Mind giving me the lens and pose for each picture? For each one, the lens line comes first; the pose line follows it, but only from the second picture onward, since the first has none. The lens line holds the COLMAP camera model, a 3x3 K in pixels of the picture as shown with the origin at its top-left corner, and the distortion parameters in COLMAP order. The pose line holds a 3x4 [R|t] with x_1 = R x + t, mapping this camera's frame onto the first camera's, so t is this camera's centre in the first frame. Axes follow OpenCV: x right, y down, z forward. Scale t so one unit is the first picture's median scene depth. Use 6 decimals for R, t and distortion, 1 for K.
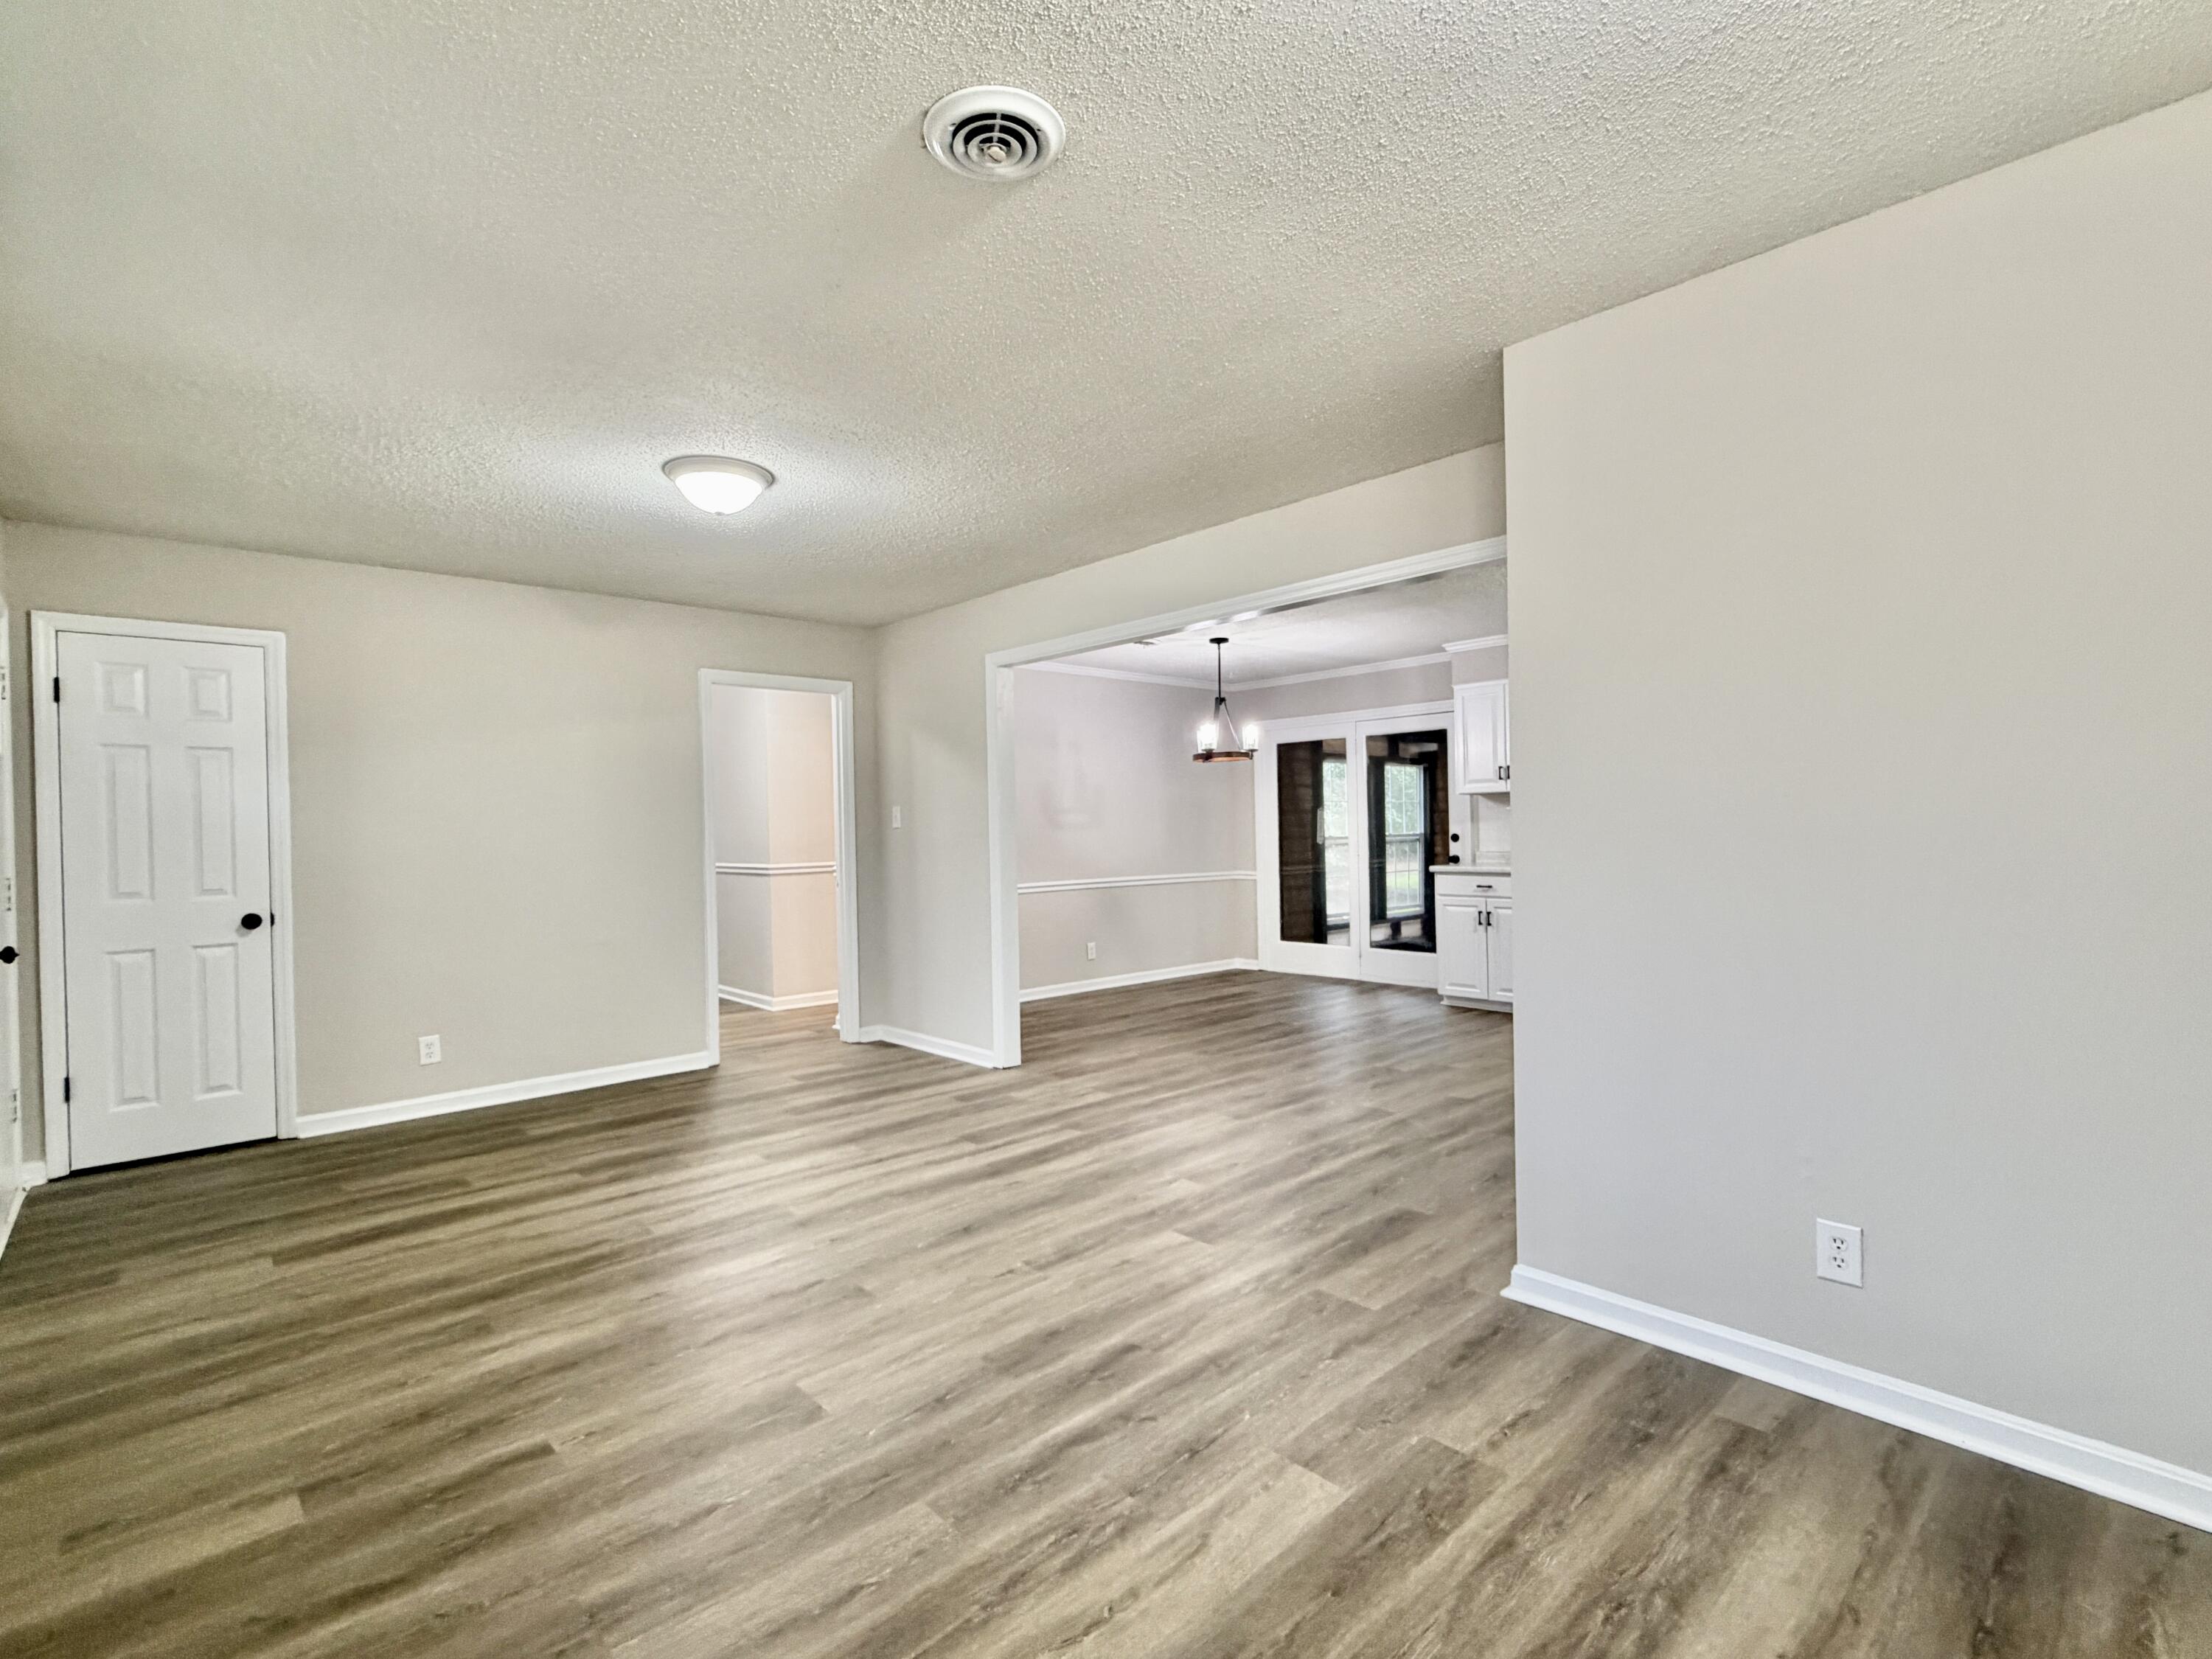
lens RADIAL K [[1047.3, 0, 1105.1], [0, 1047.3, 836.1], [0, 0, 1]] dist [0.000241, -0.001470]
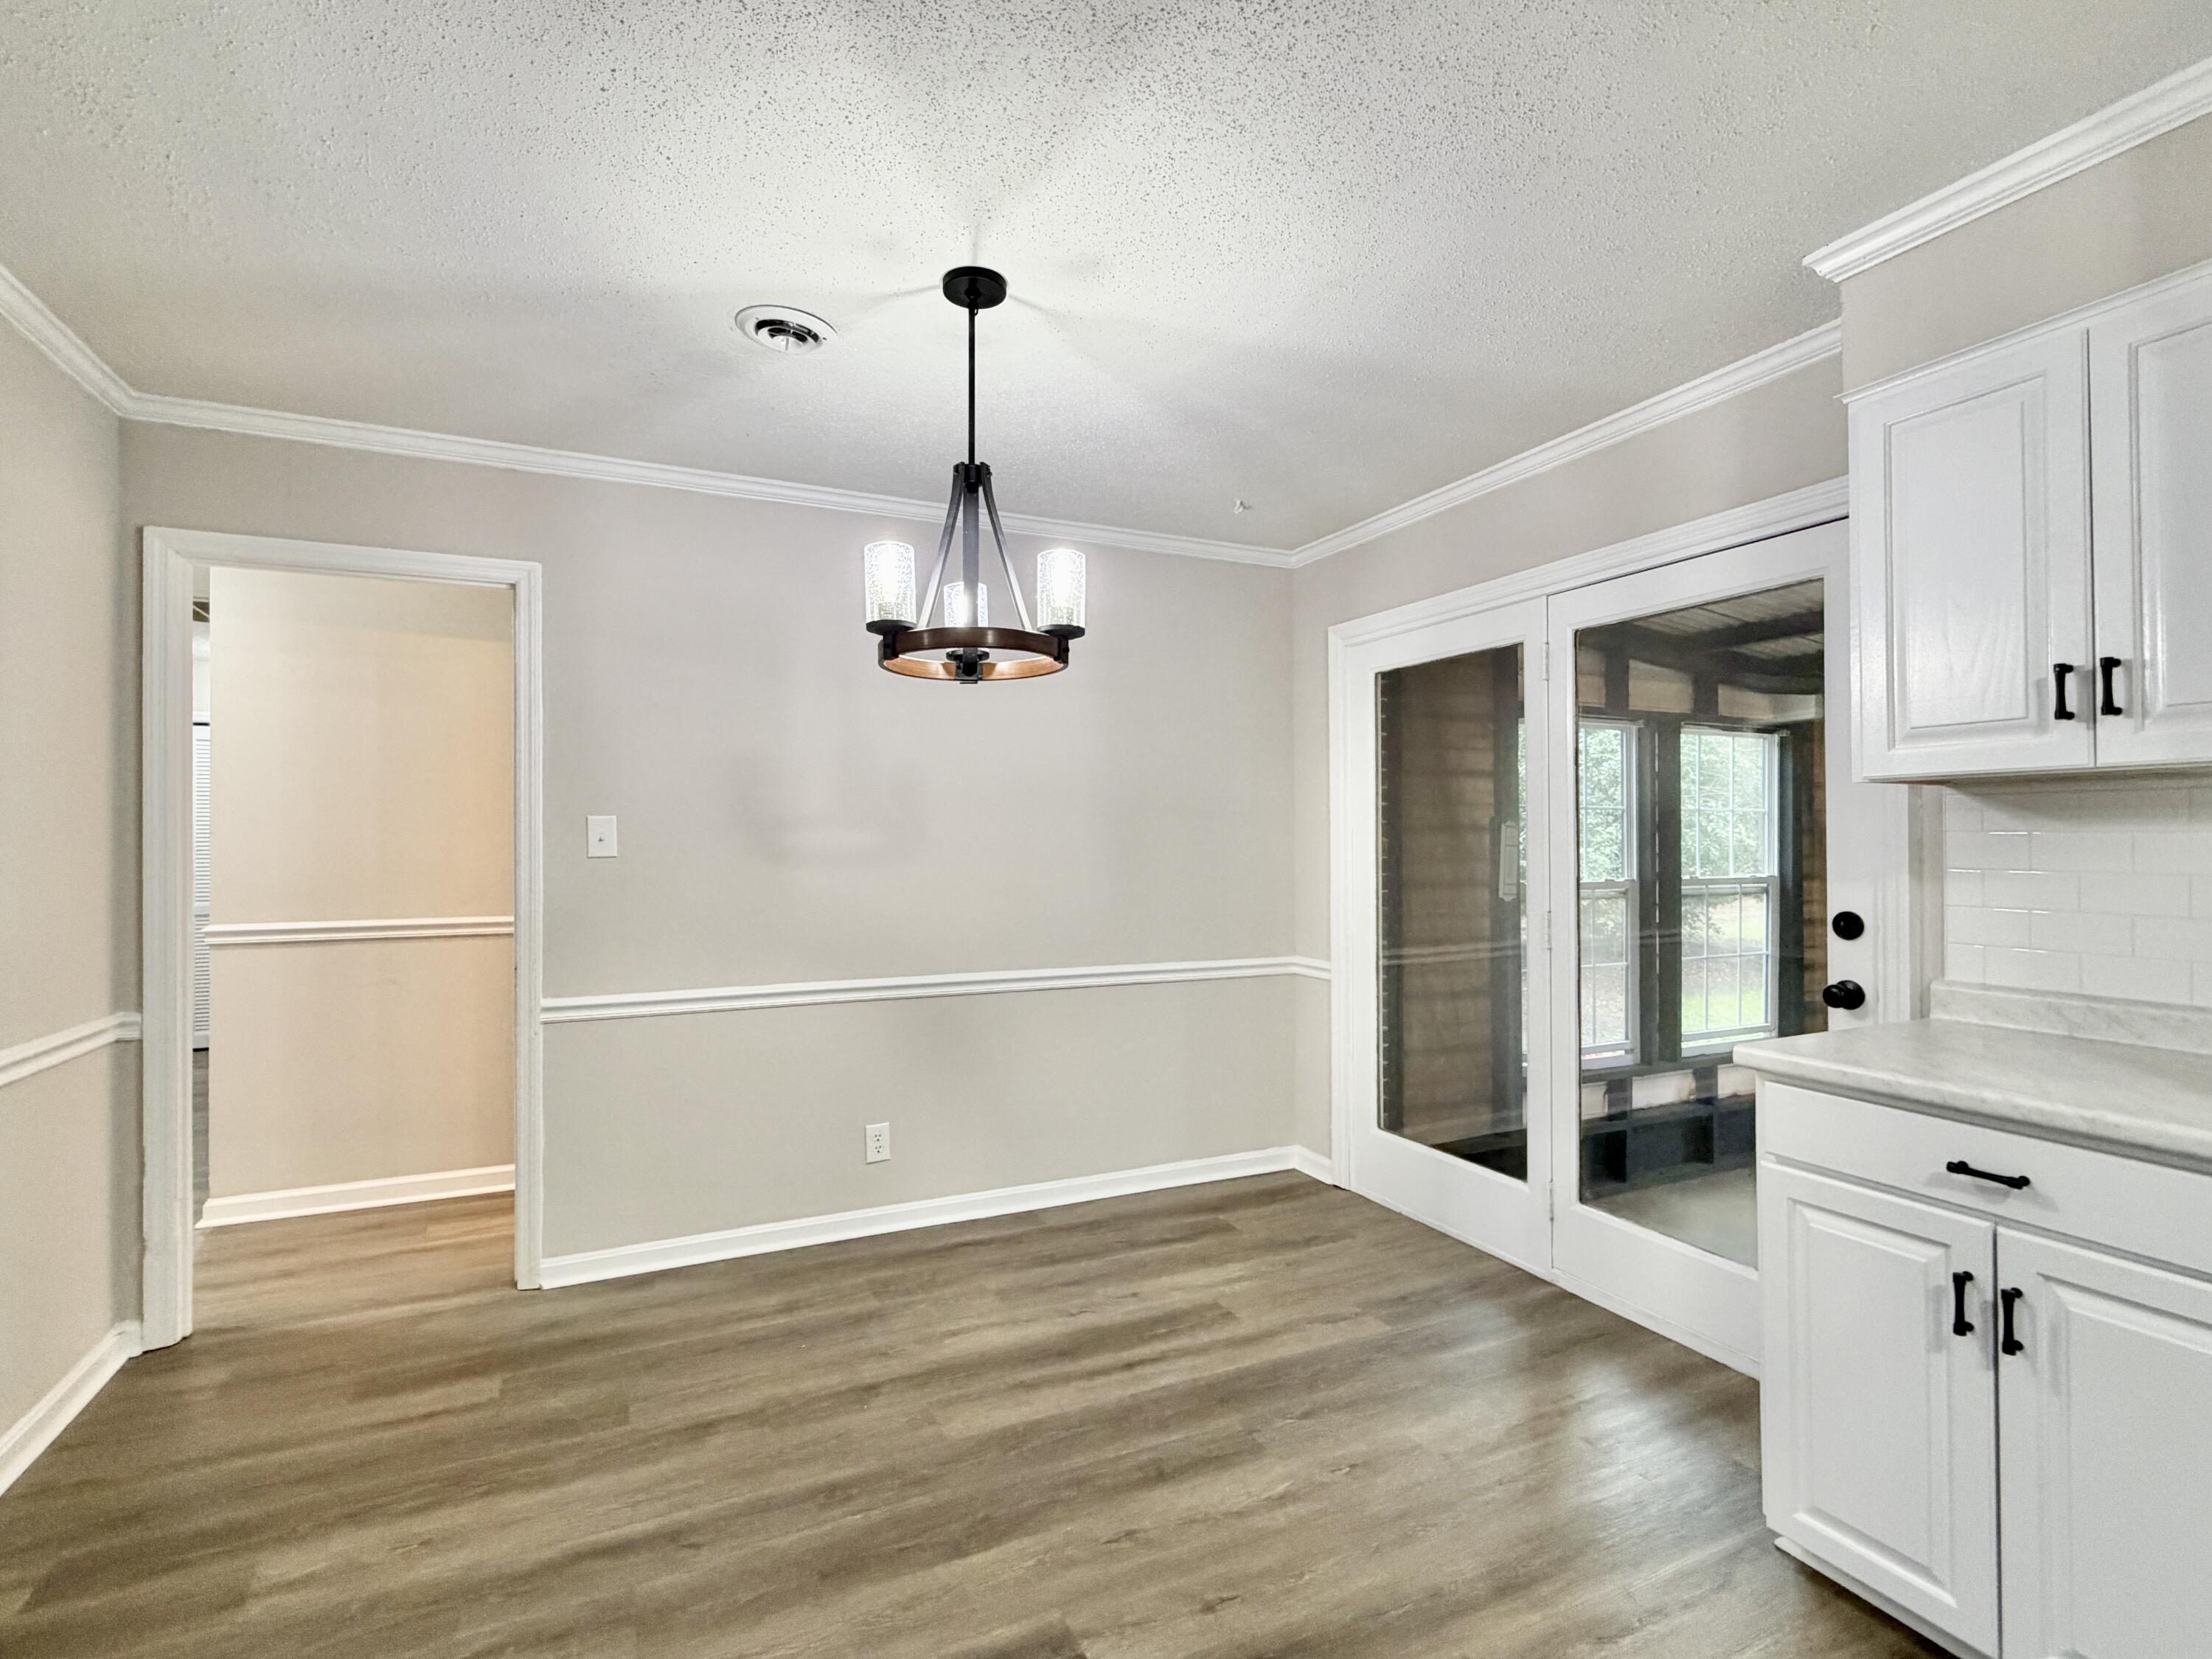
lens RADIAL K [[1047.3, 0, 1102.5], [0, 1047.3, 831.0], [0, 0, 1]] dist [0.000241, -0.001470]
pose [[0.953649, 0.015998, -0.300495, 0.223583], [-0.019391, 0.999777, -0.008313, -0.020192], [0.300295, 0.013754, 0.953747, 0.659135]]
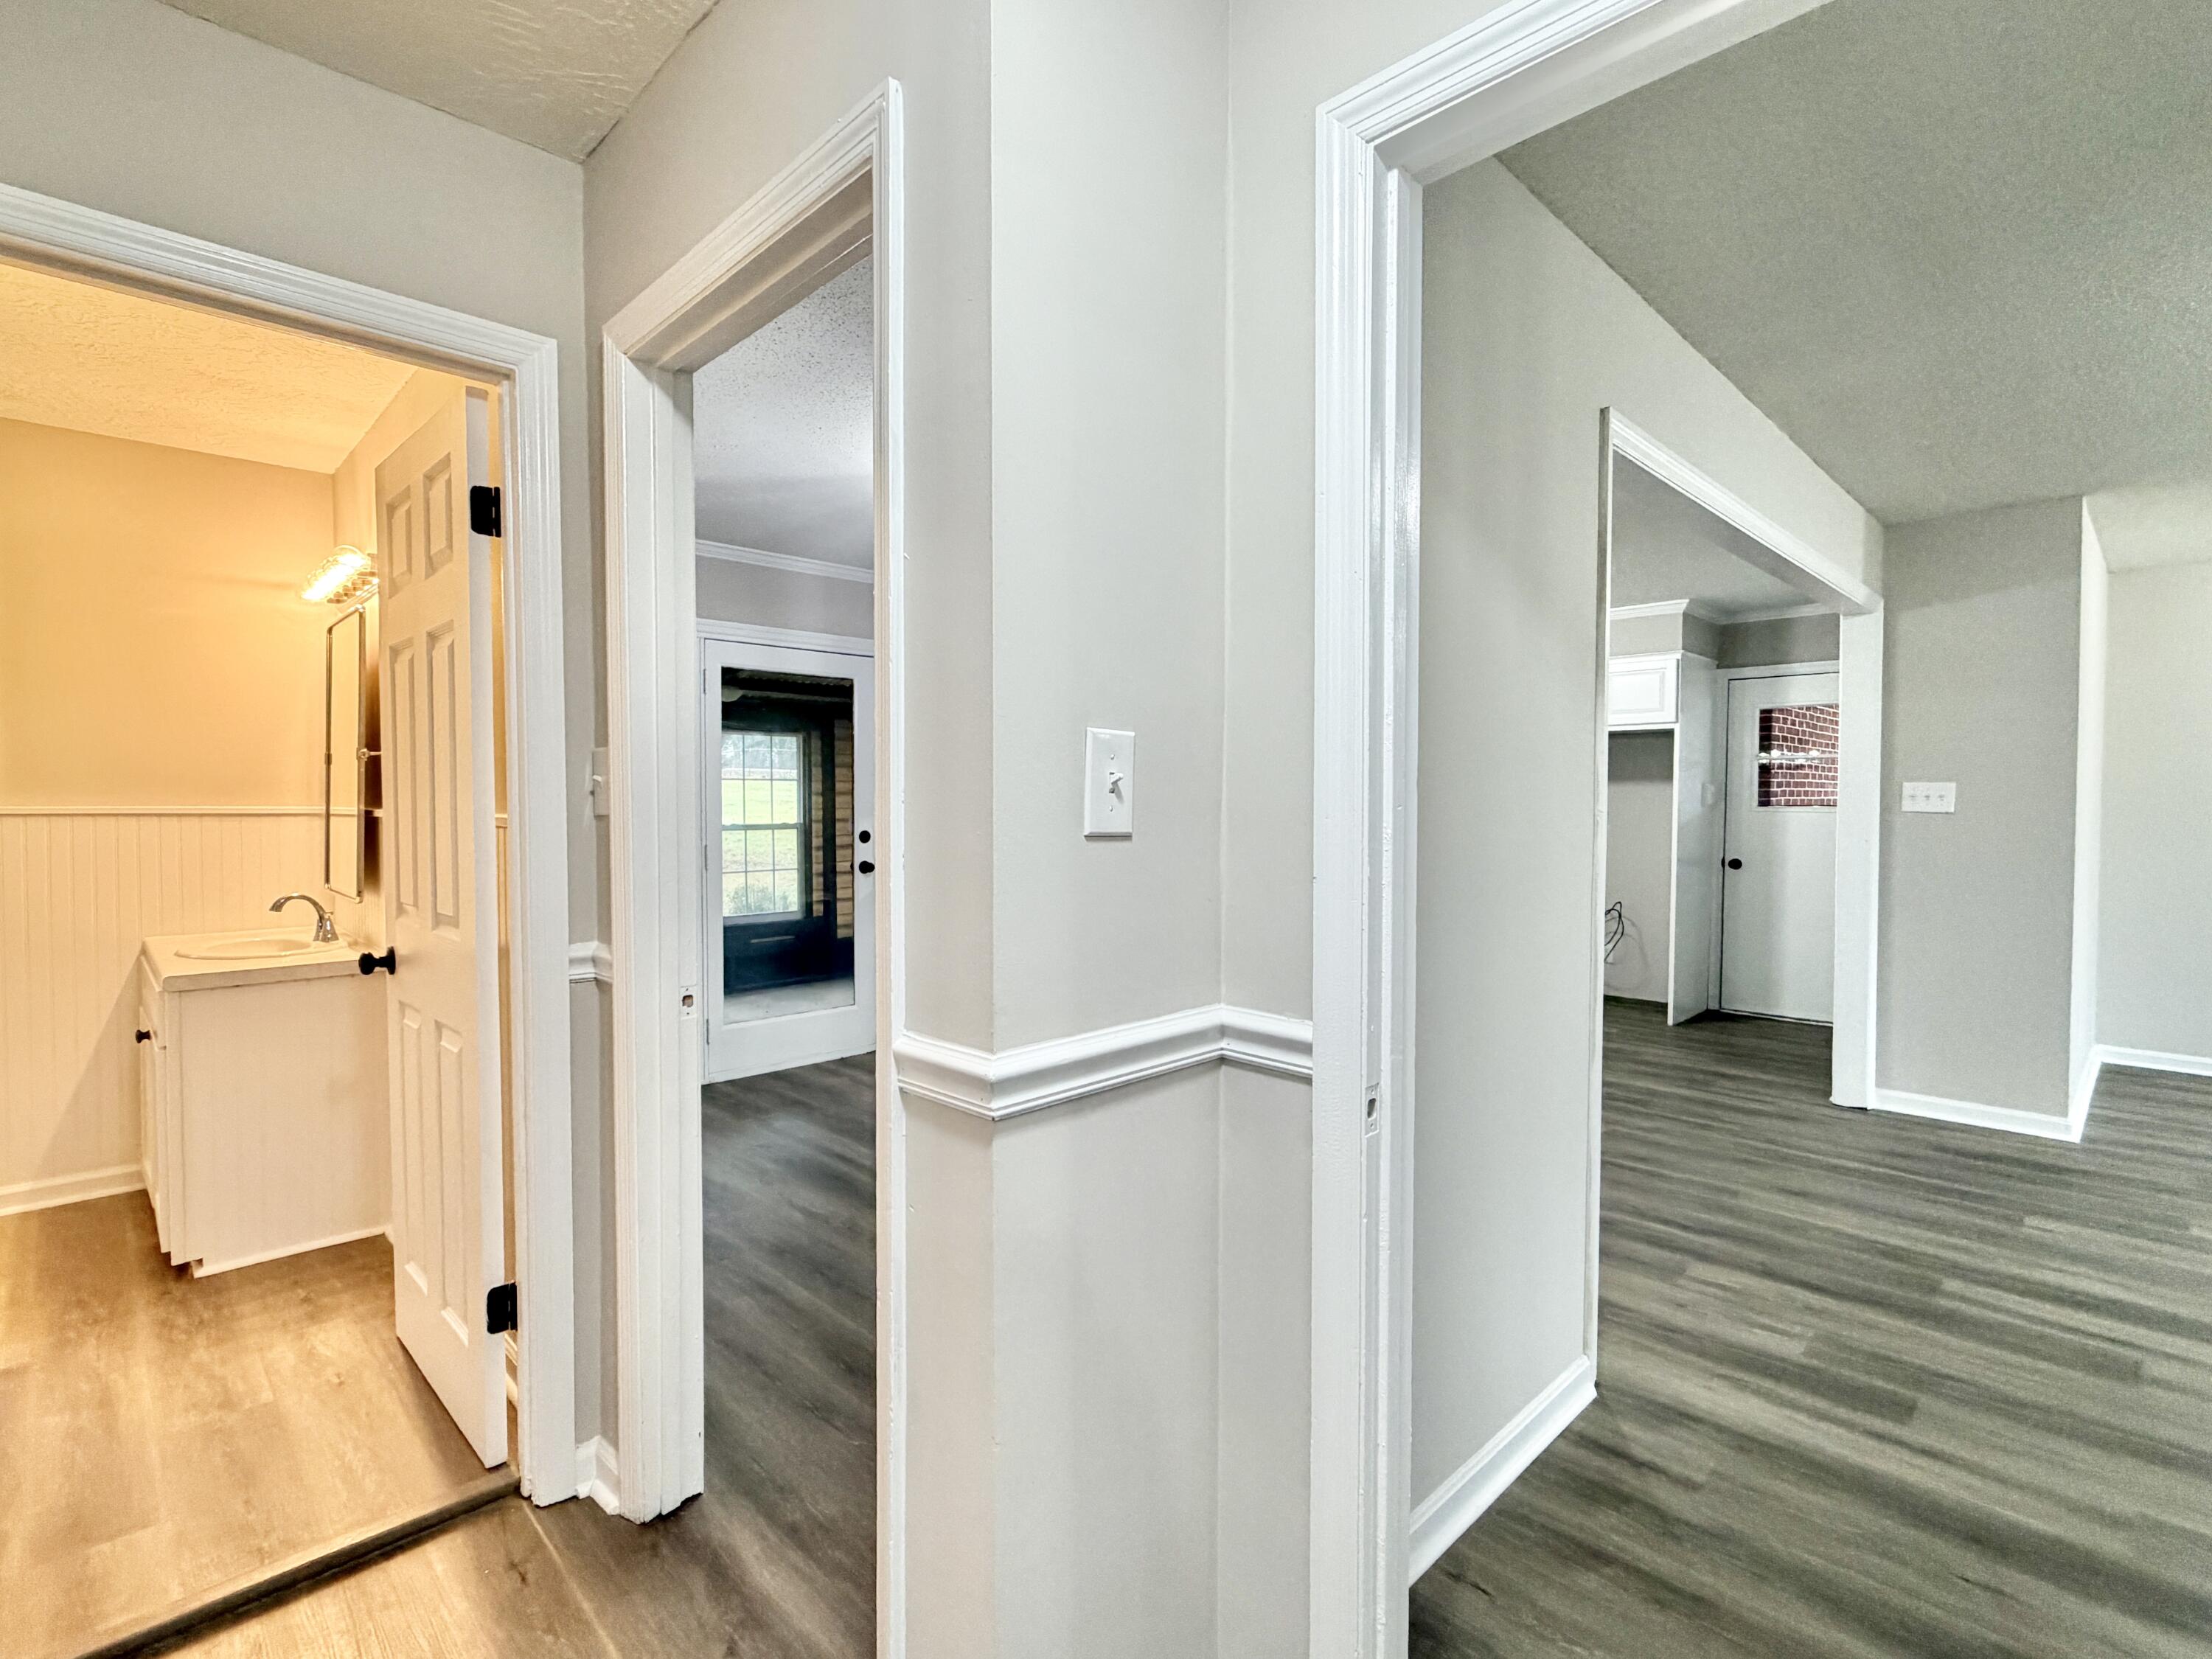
lens RADIAL K [[1047.3, 0, 1115.3], [0, 1047.3, 837.6], [0, 0, 1]] dist [0.000241, -0.001470]
pose [[-0.033774, -0.008746, 0.999391, -0.379234], [0.007199, 0.999934, 0.008994, -0.002938], [-0.999404, 0.007499, -0.033708, 0.885119]]
